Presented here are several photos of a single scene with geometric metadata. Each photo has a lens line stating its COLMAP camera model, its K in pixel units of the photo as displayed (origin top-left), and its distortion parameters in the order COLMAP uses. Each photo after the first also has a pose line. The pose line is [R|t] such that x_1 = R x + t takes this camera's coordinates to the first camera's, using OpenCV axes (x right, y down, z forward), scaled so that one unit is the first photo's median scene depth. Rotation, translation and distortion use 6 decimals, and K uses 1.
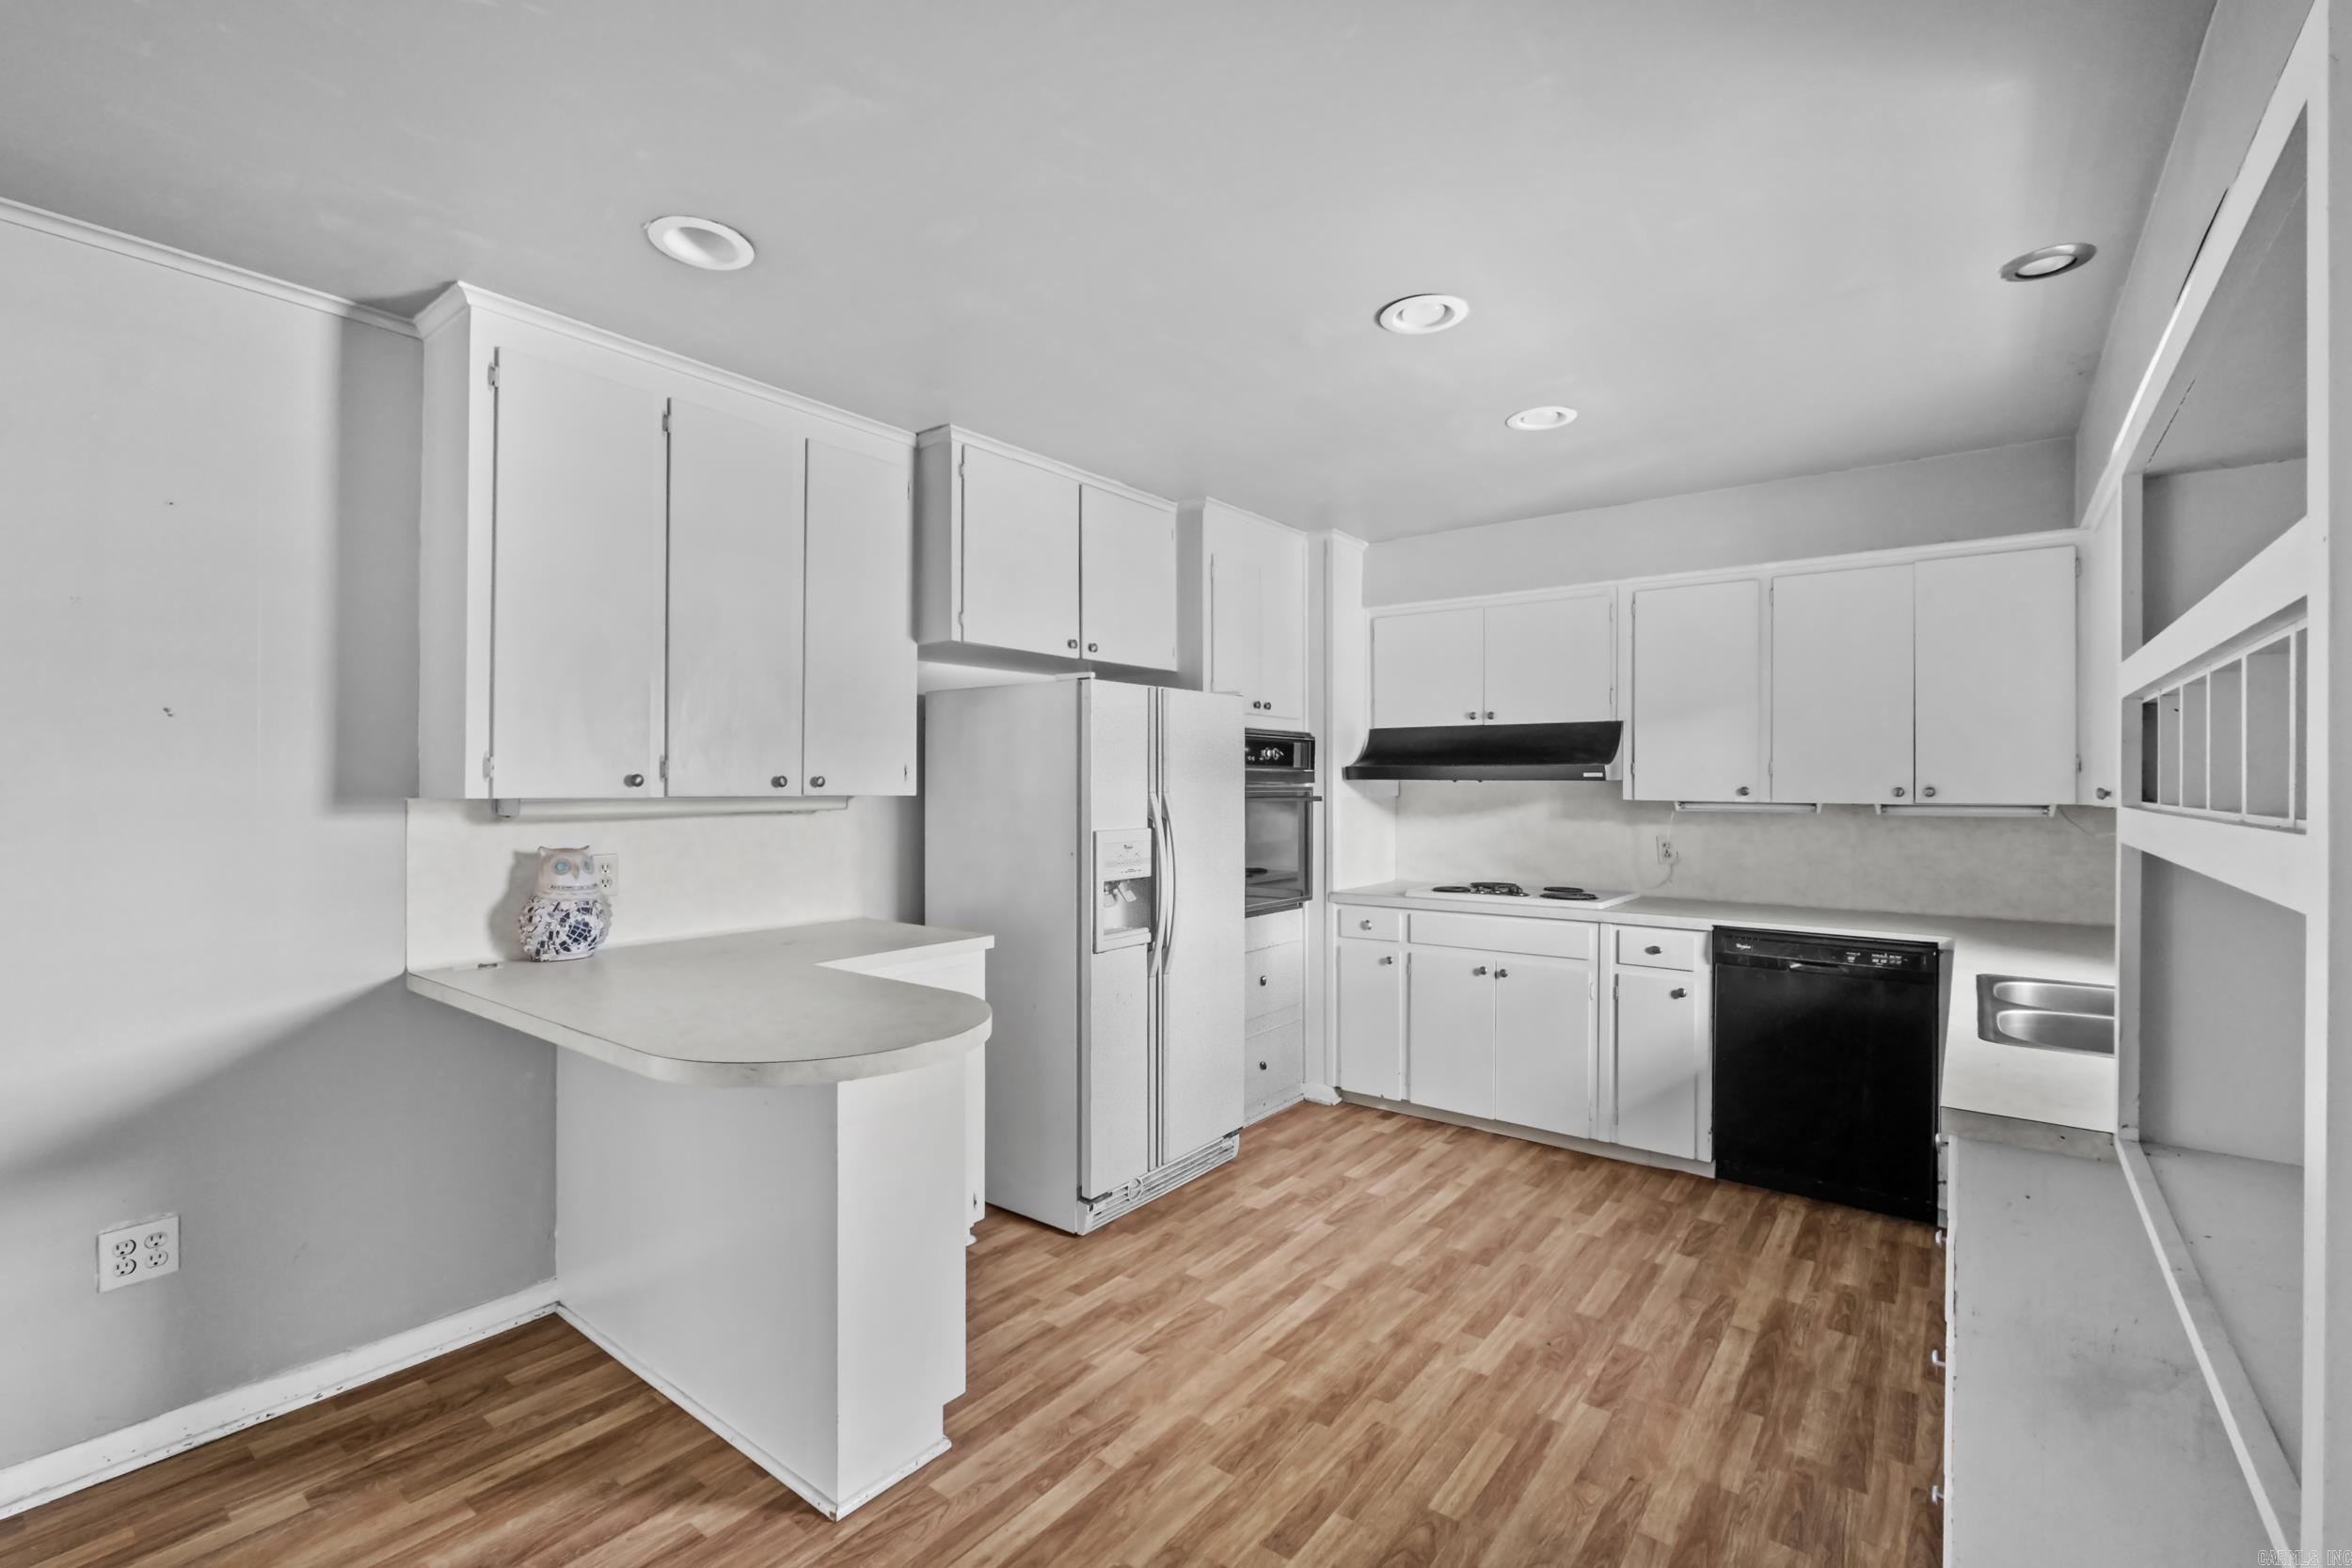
lens RADIAL K [[1025.2, 0, 1166.3], [0, 1025.2, 788.2], [0, 0, 1]] dist [-0.008622, -0.000287]
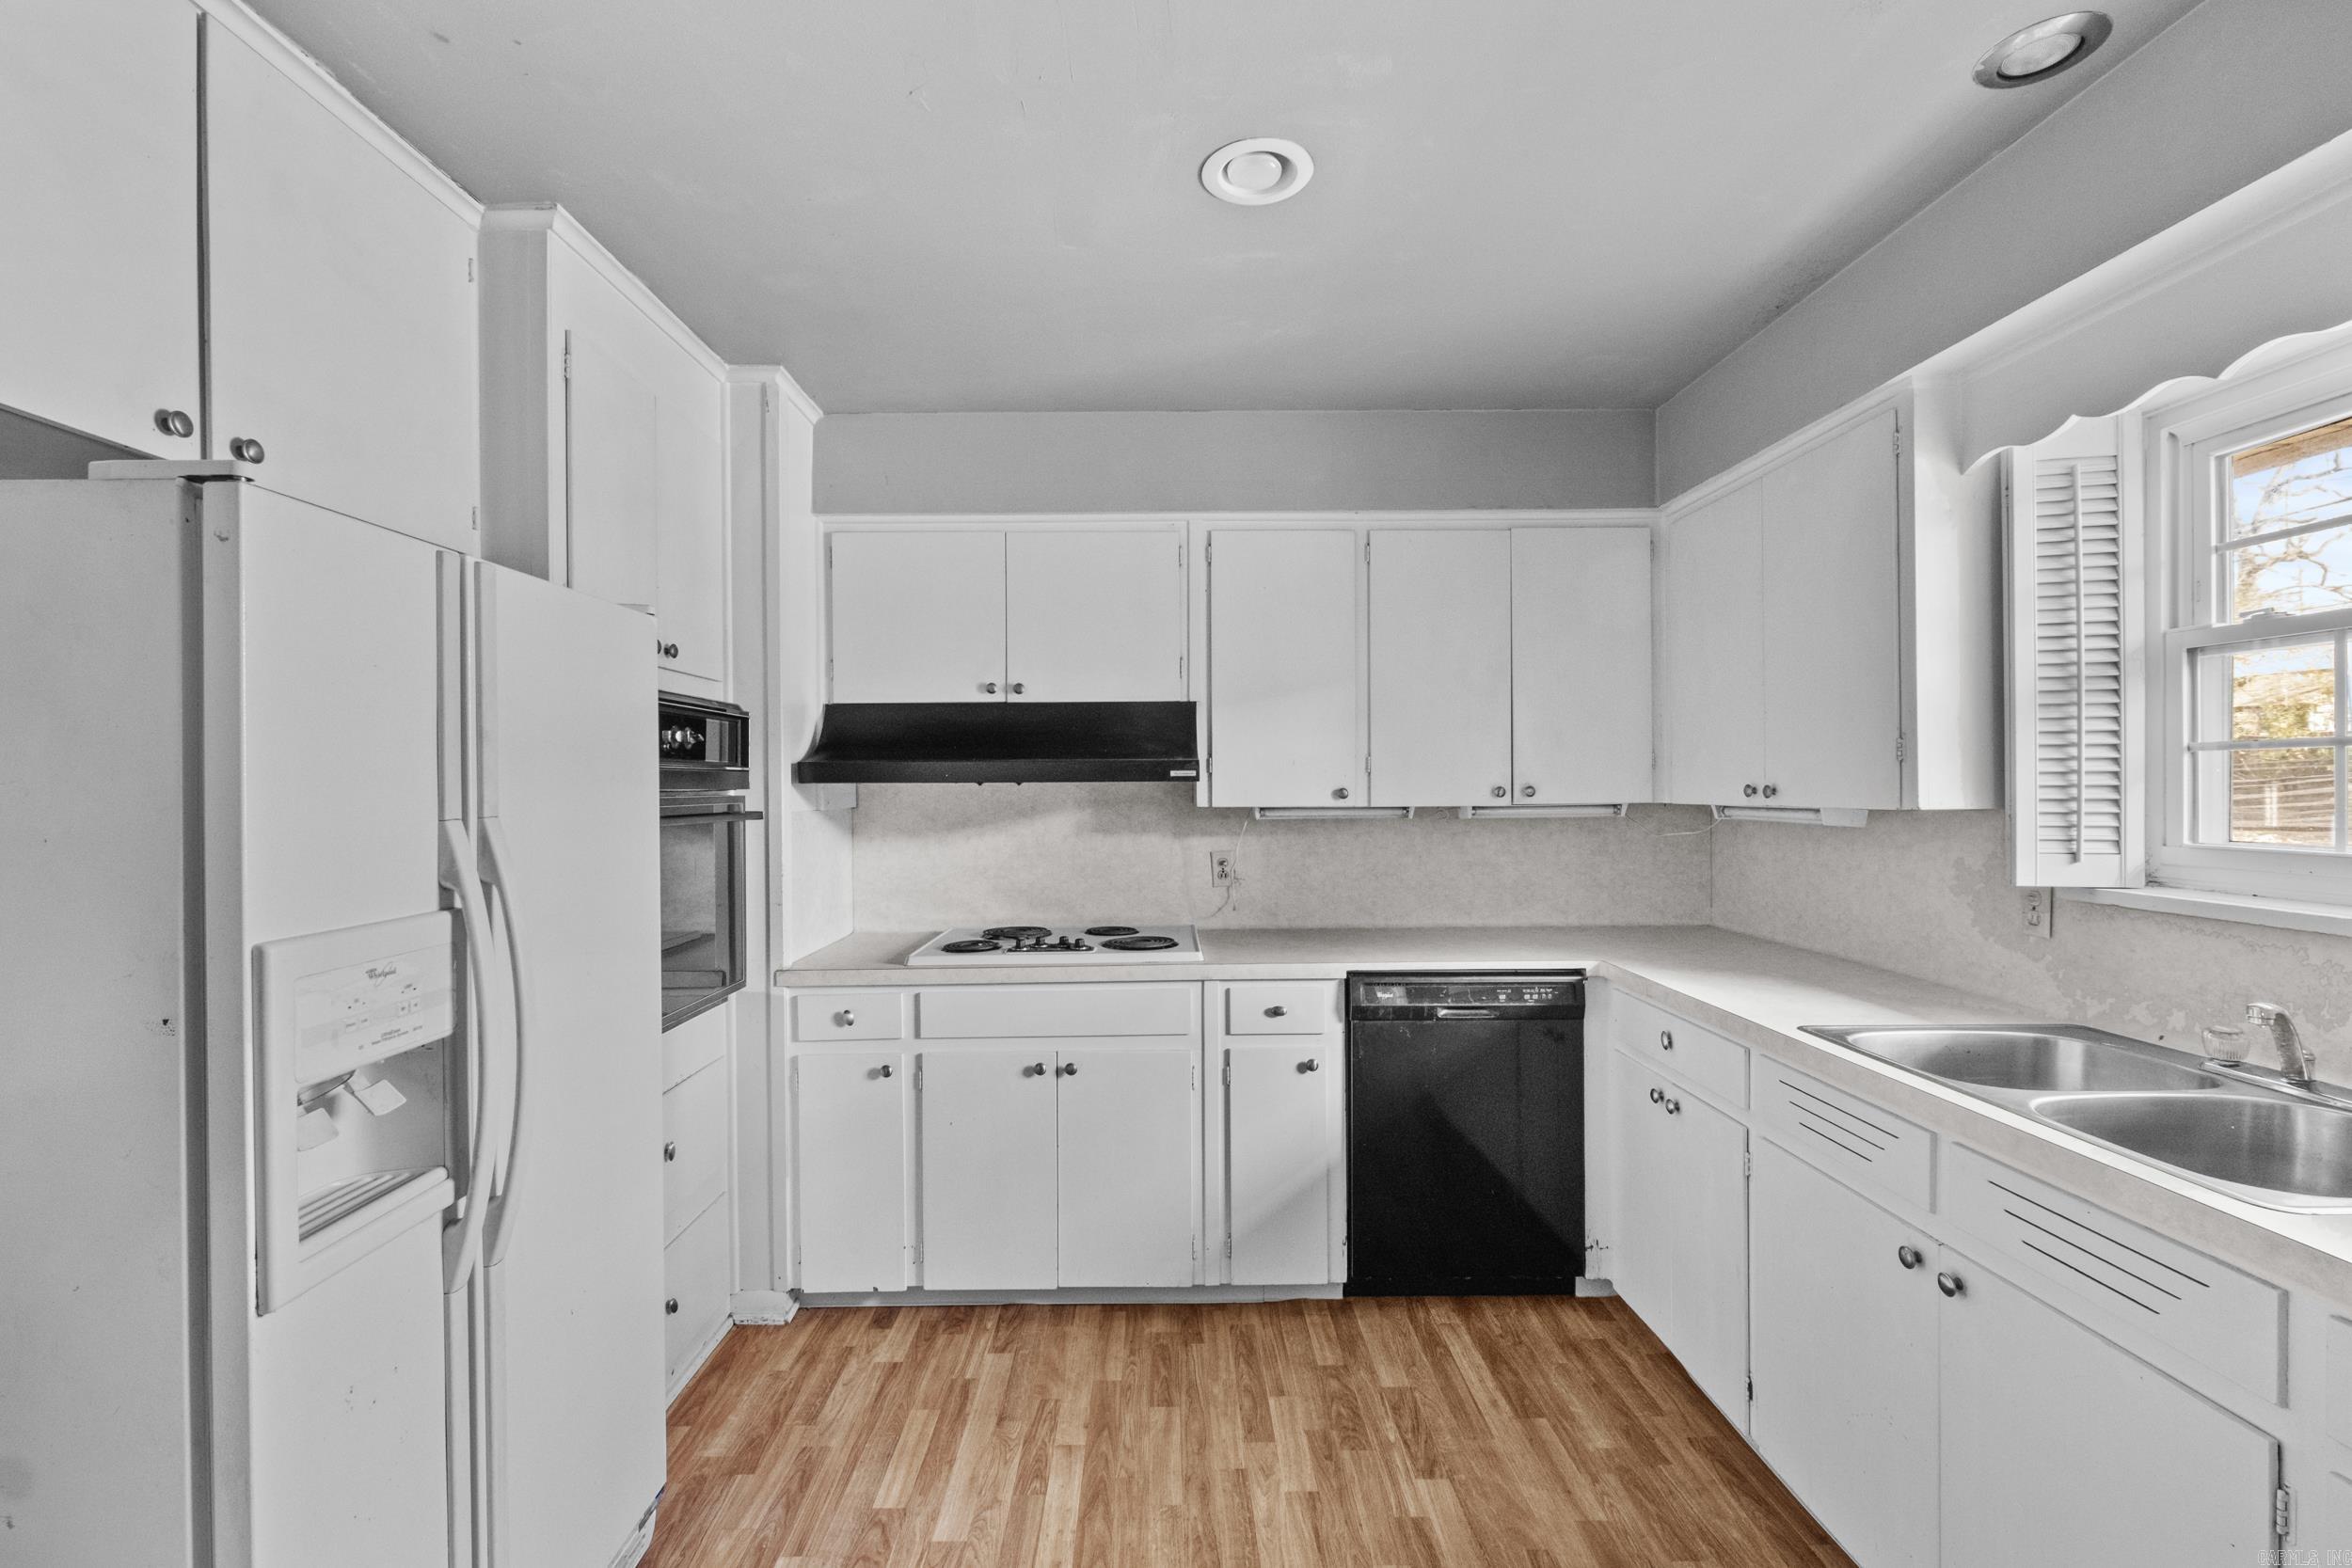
lens RADIAL K [[1010.4, 0, 1163.5], [0, 1010.4, 782.7], [0, 0, 1]] dist [-0.007322, 0.000186]
pose [[0.786811, -0.007845, 0.617145, -0.030324], [0.013380, 0.999901, -0.004348, -0.003533], [-0.617050, 0.011678, 0.786838, 0.436311]]
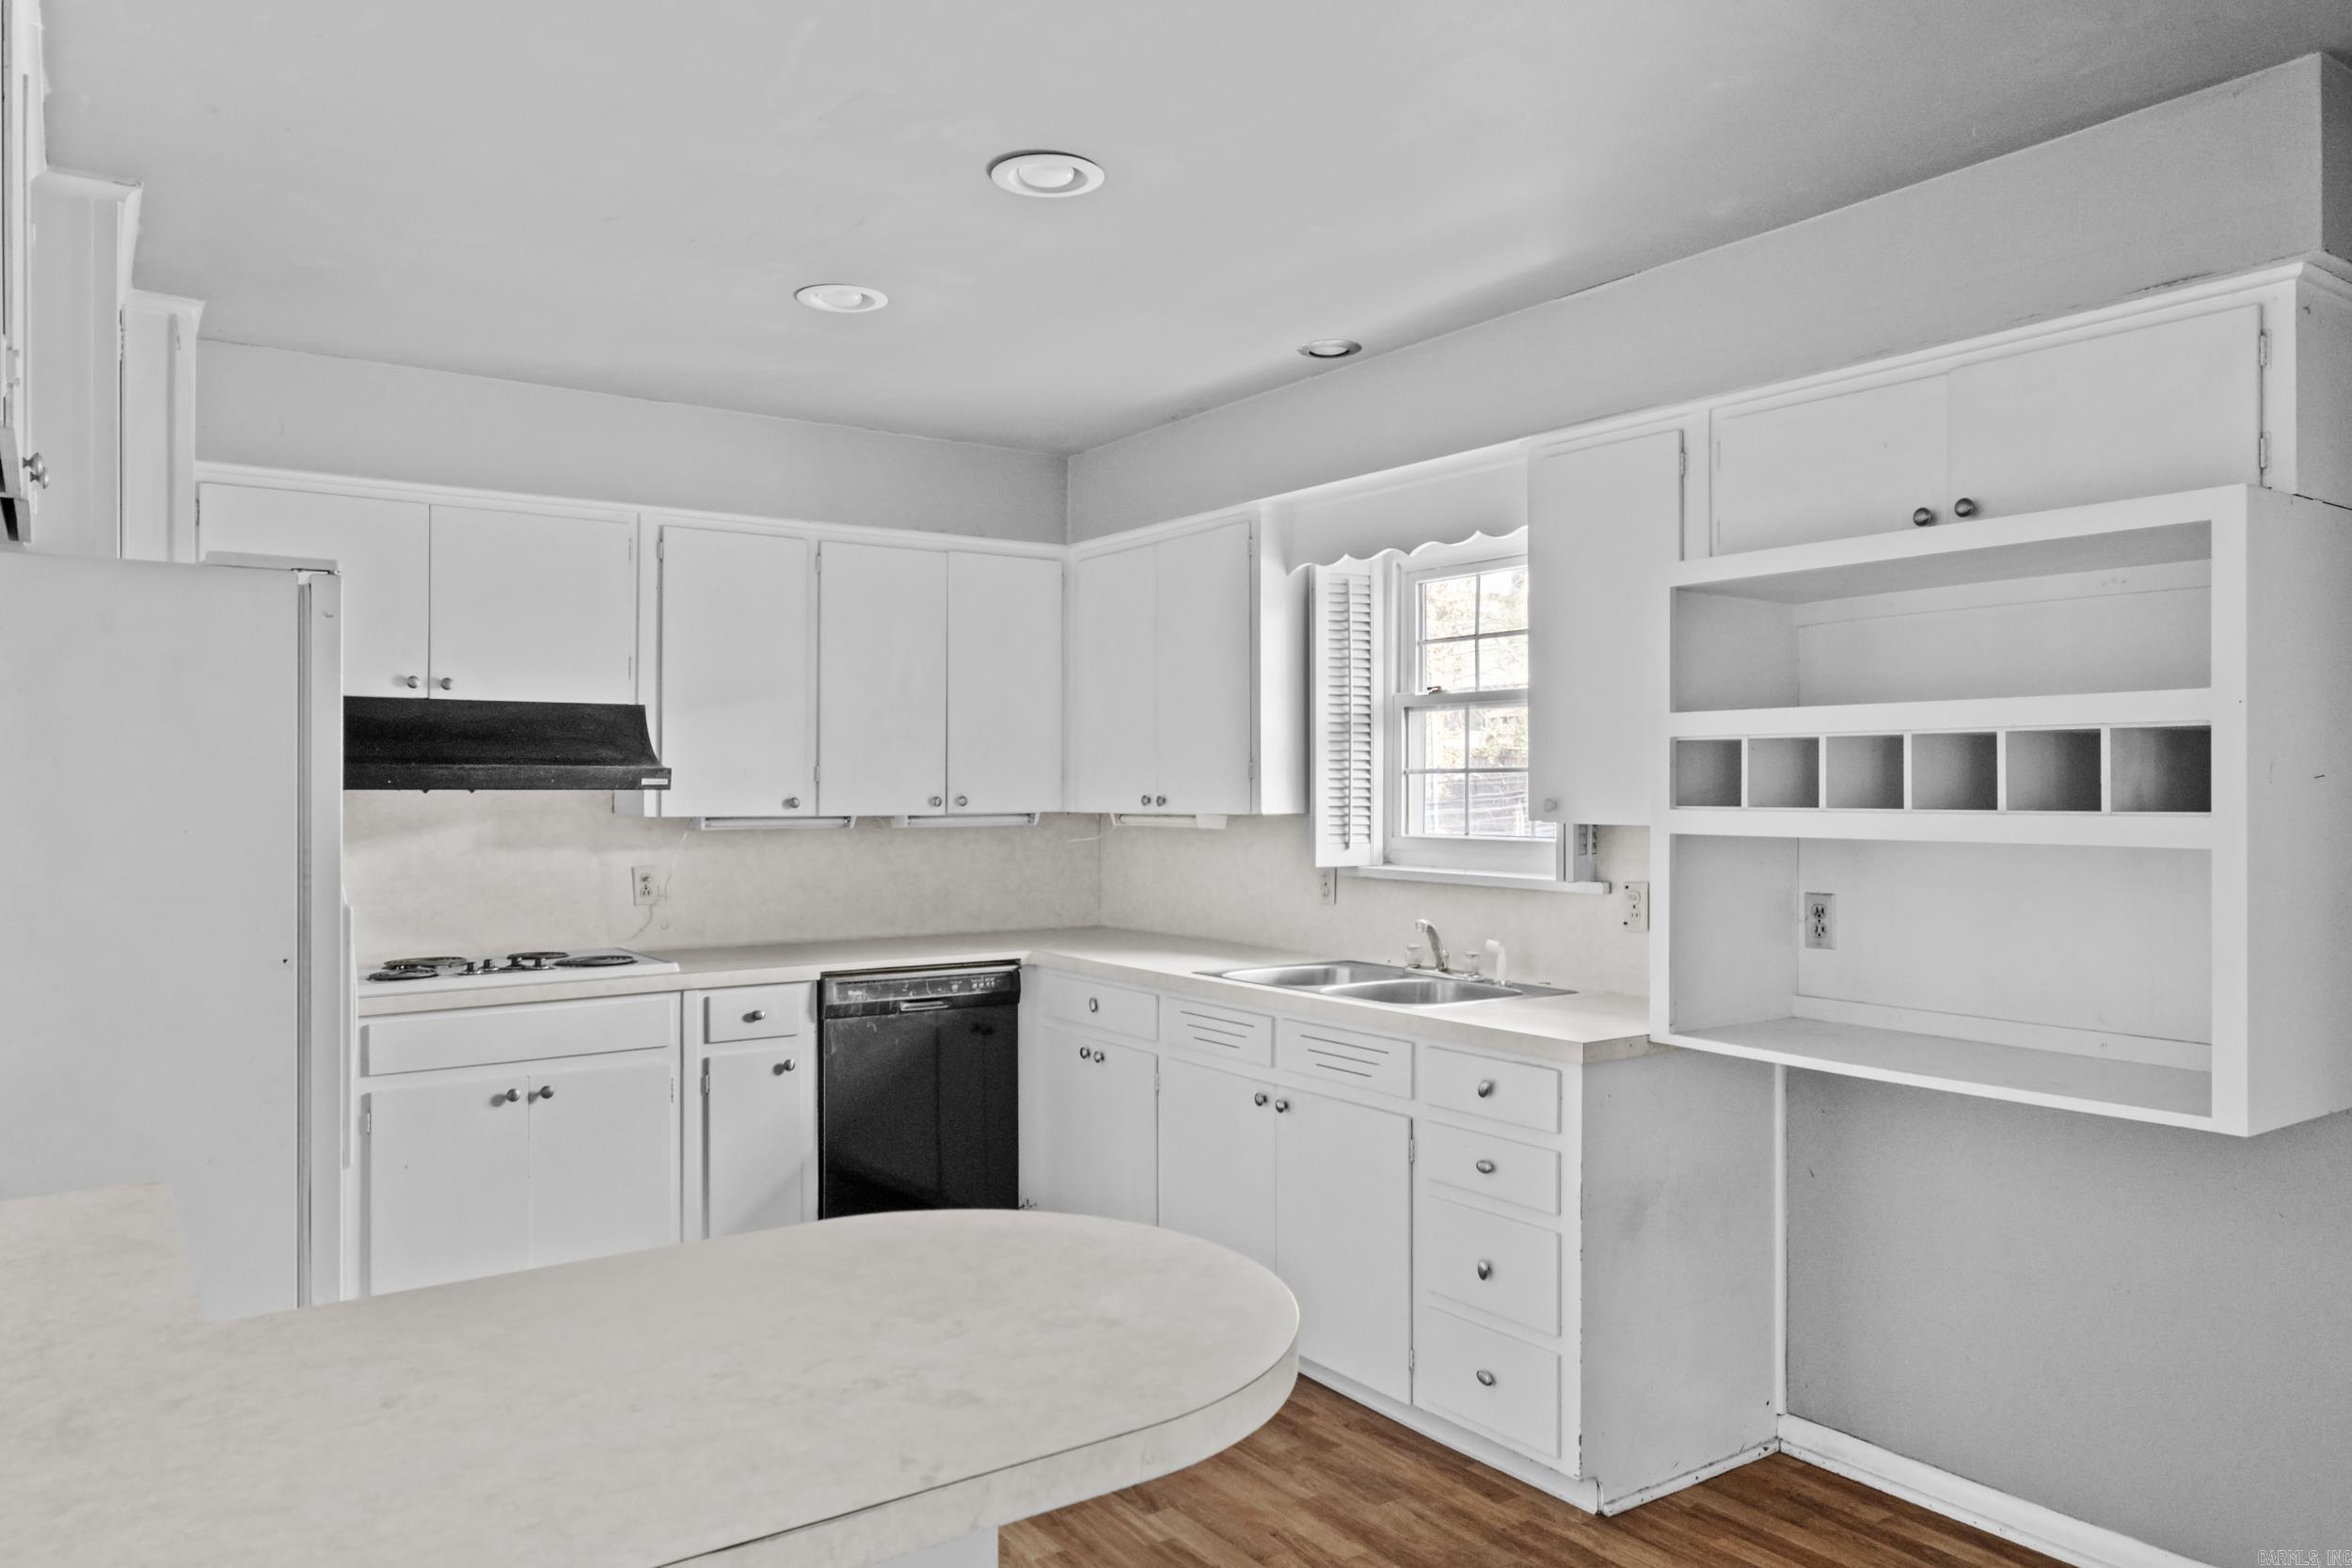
lens RADIAL K [[1603.8, 0, 1145.7], [0, 1603.8, 781.7], [0, 0, 1]] dist [-0.002884, 0.000440]
pose [[0.310039, 0.001160, 0.950723, -0.503445], [0.008113, 0.999960, -0.003866, -0.005900], [-0.950689, 0.008912, 0.310017, 0.331262]]
